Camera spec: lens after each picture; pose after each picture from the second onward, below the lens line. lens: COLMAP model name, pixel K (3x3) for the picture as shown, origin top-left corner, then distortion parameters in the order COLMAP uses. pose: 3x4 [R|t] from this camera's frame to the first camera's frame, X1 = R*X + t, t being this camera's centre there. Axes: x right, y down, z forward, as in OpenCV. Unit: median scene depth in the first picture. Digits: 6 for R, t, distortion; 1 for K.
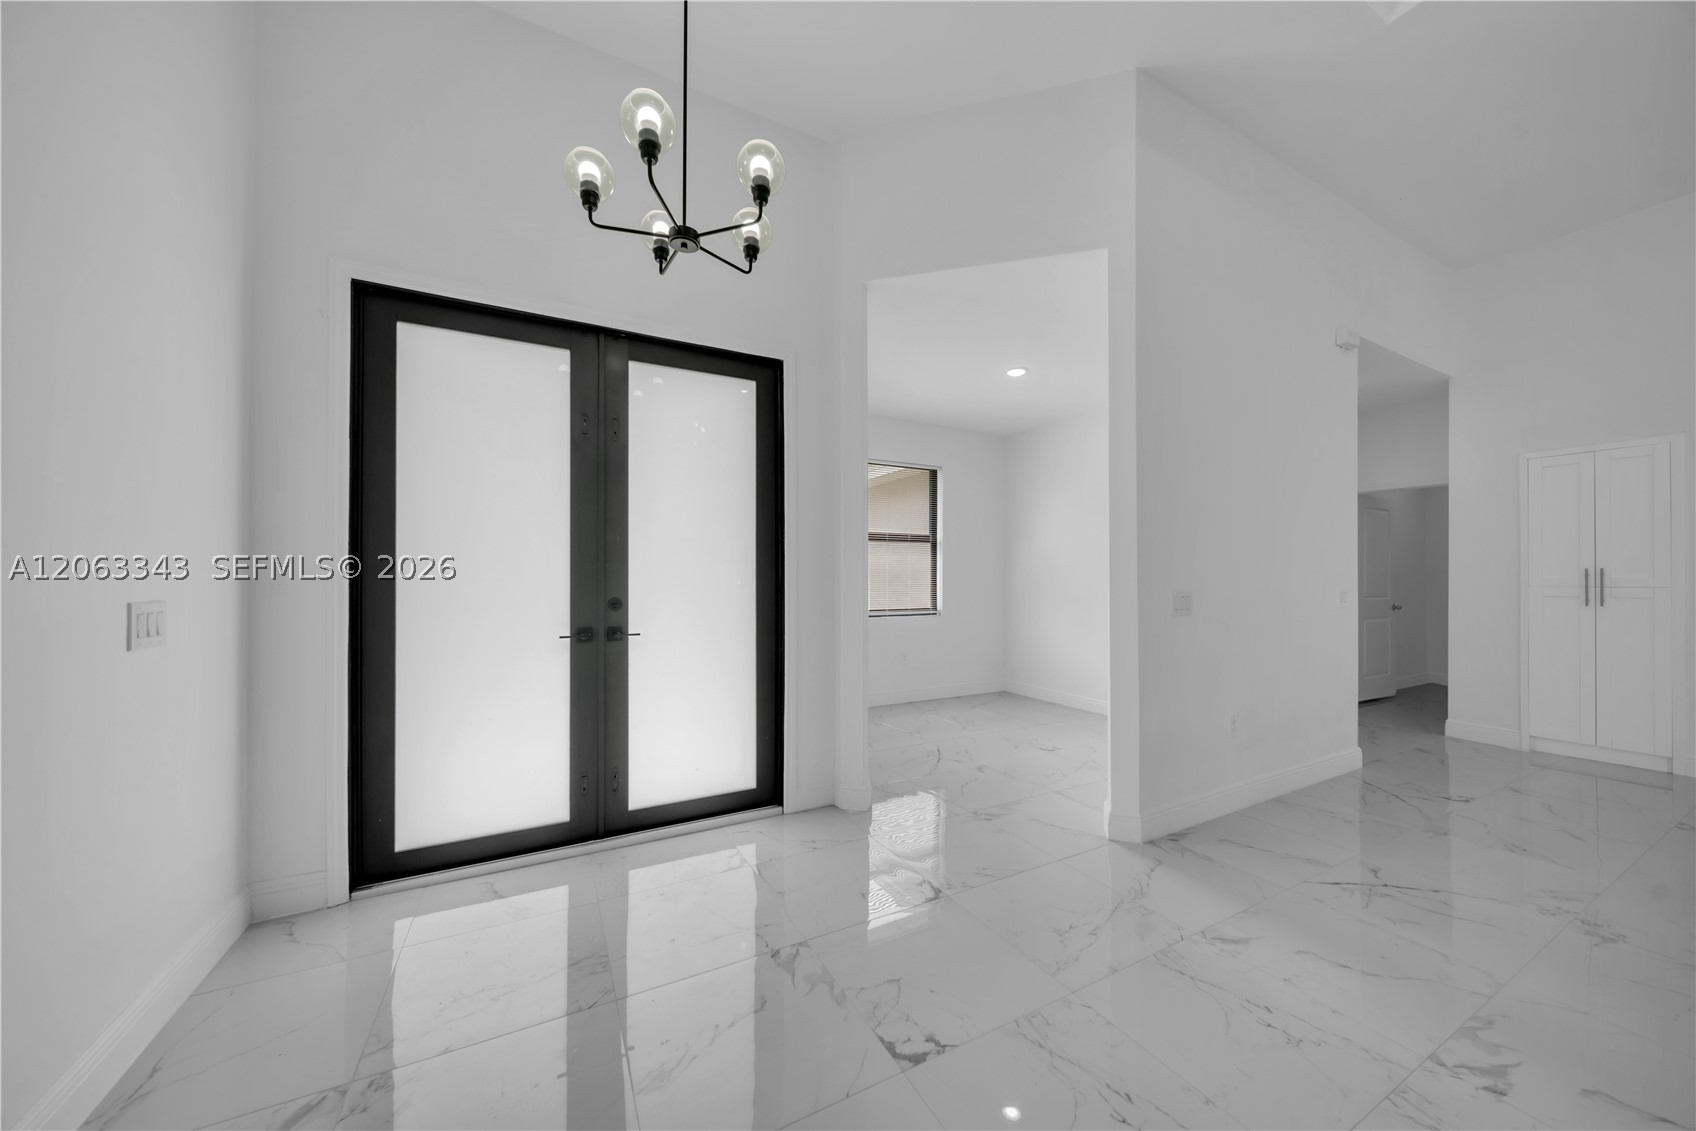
lens RADIAL K [[572.5, 0, 846.6], [0, 572.5, 582.5], [0, 0, 1]] dist [0.001395, 0.000016]
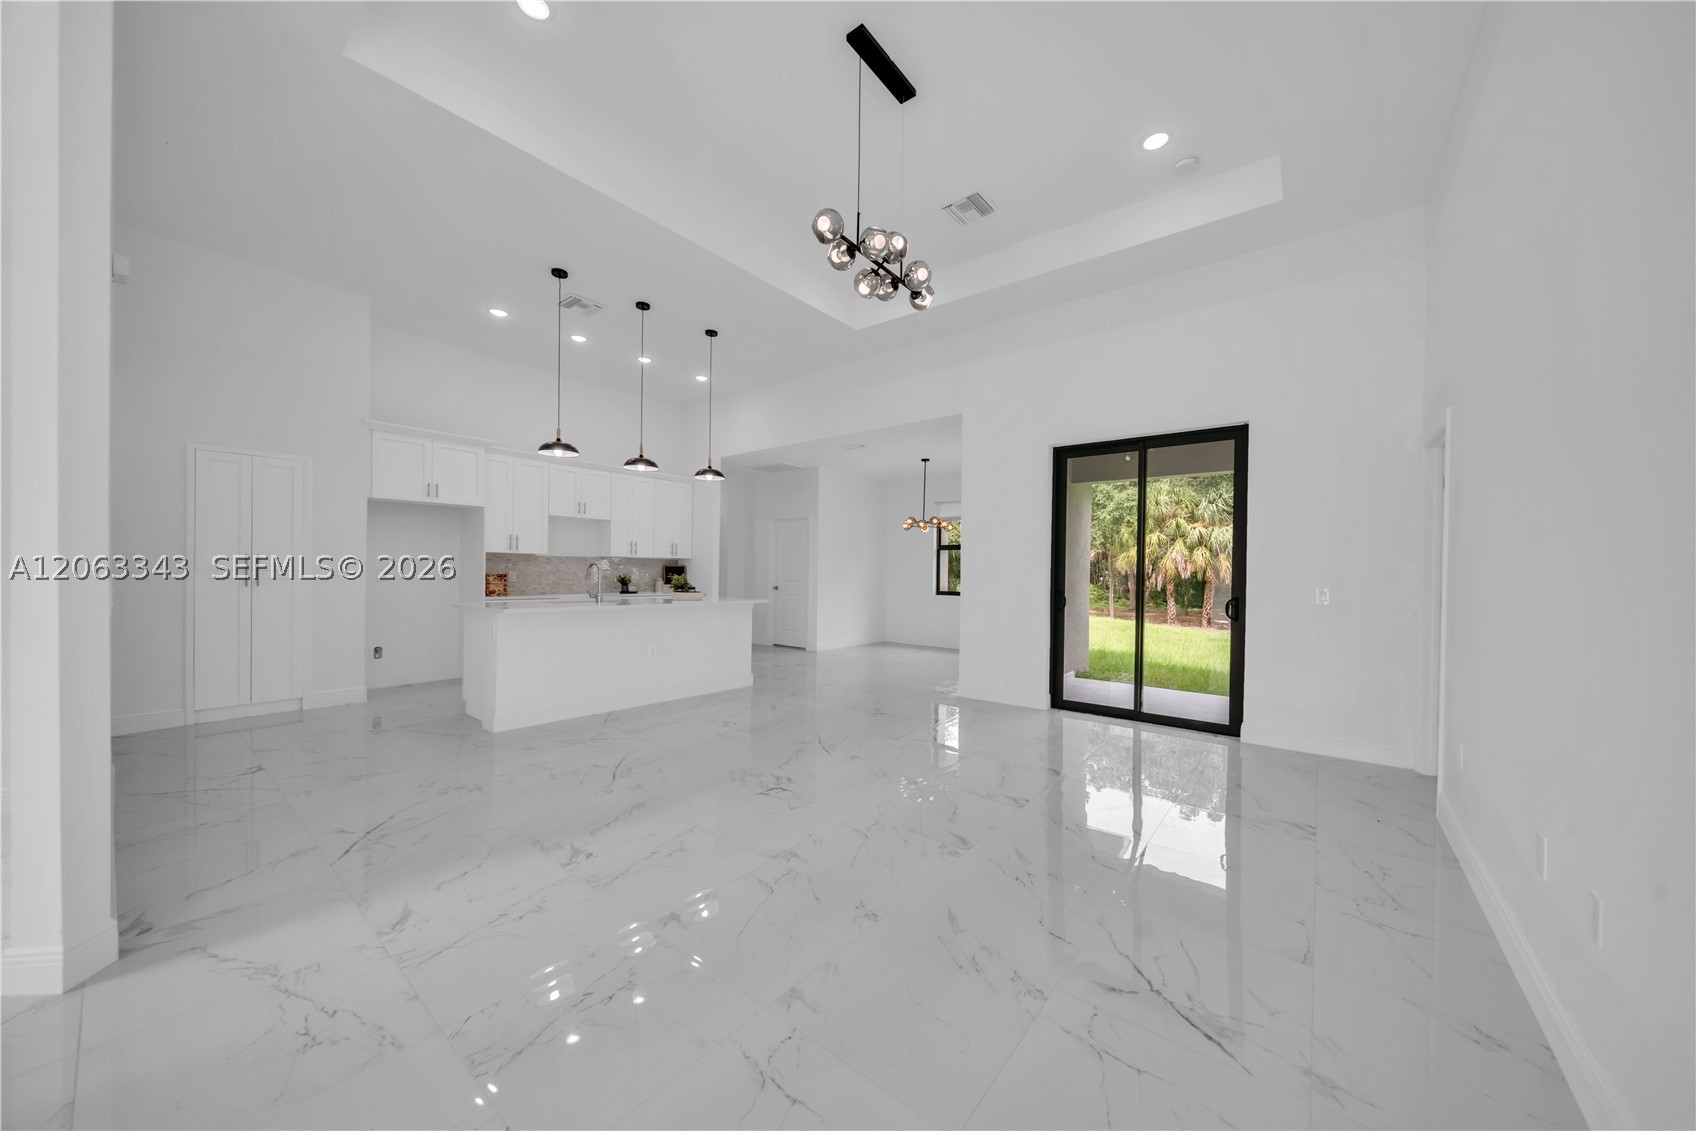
lens RADIAL K [[572.5, 0, 842.0], [0, 572.5, 572.5], [0, 0, 1]] dist [0.001395, 0.000016]
pose [[-0.363110, -0.006329, 0.931725, -0.394044], [-0.007737, 0.999963, 0.003777, -0.005632], [-0.931714, -0.005838, -0.363145, 0.441848]]
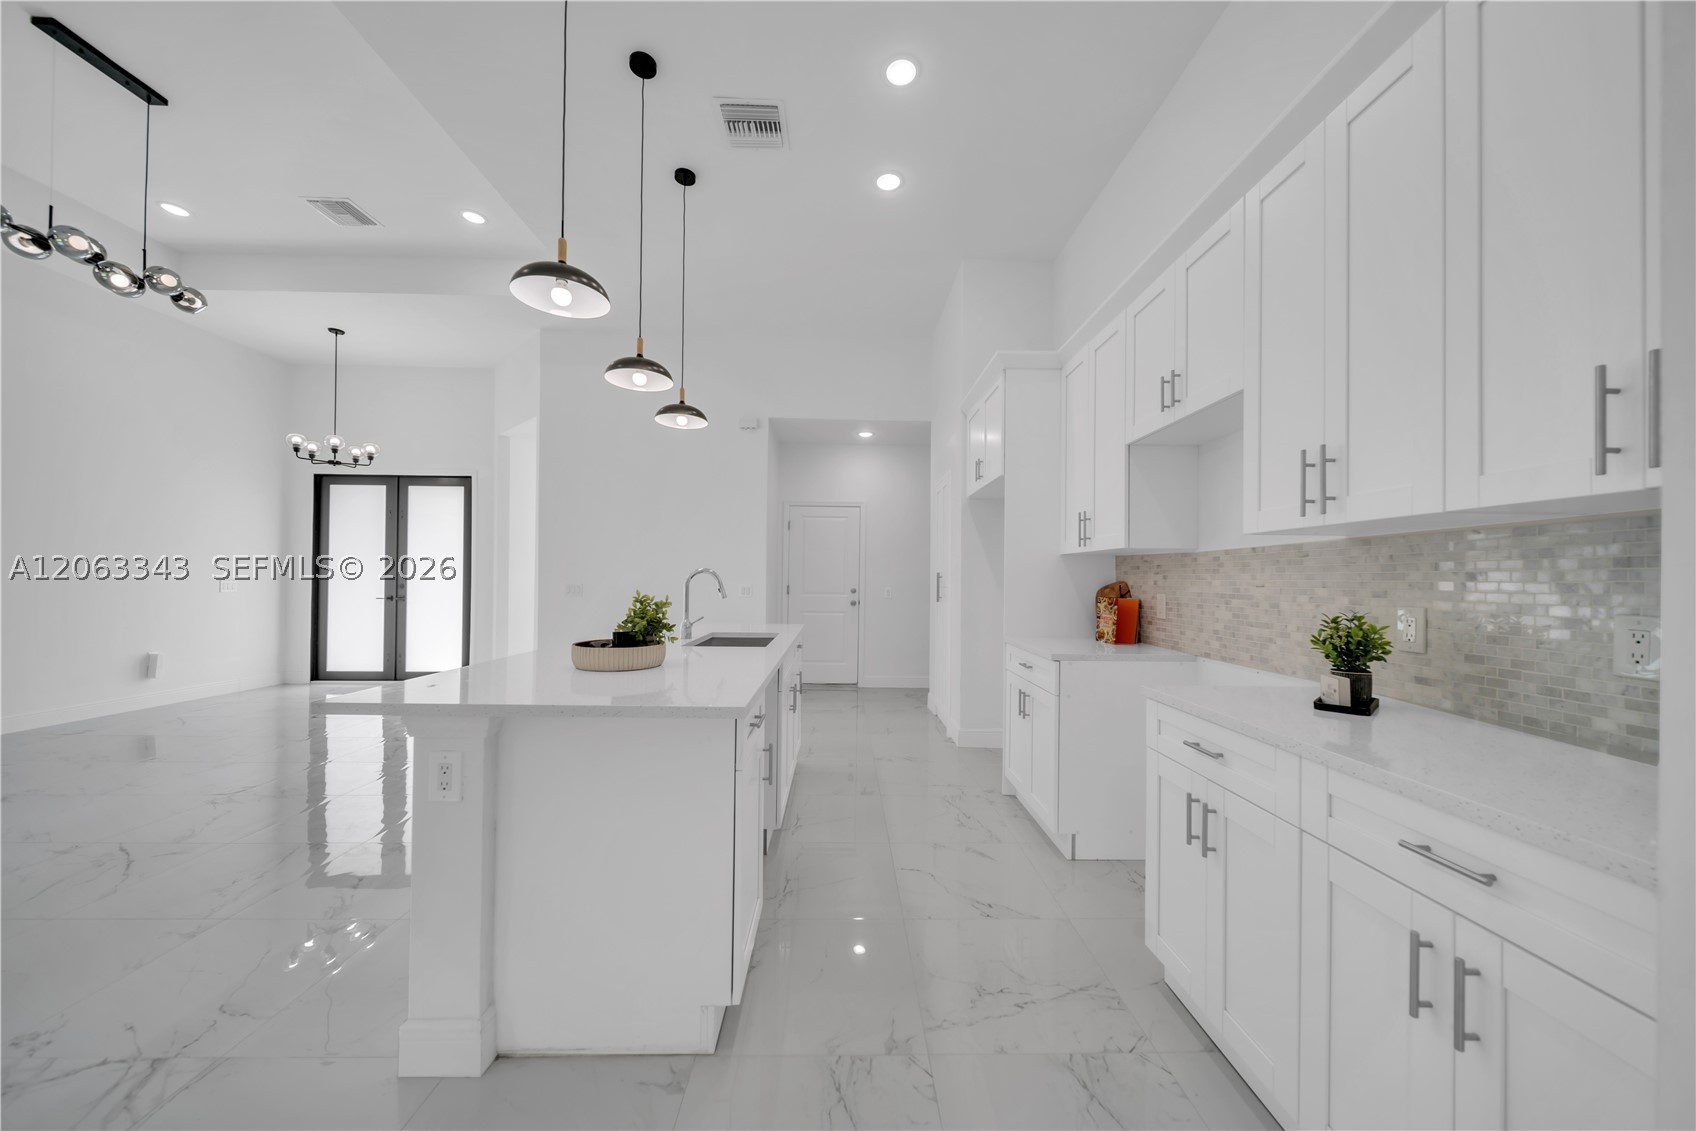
lens RADIAL K [[572.5, 0, 850.1], [0, 572.5, 572.0], [0, 0, 1]] dist [0.001395, 0.000016]
pose [[0.893720, 0.003476, -0.448612, 2.572047], [-0.010643, 0.999853, -0.013456, -0.008596], [0.448499, 0.016800, 0.893625, -0.348961]]
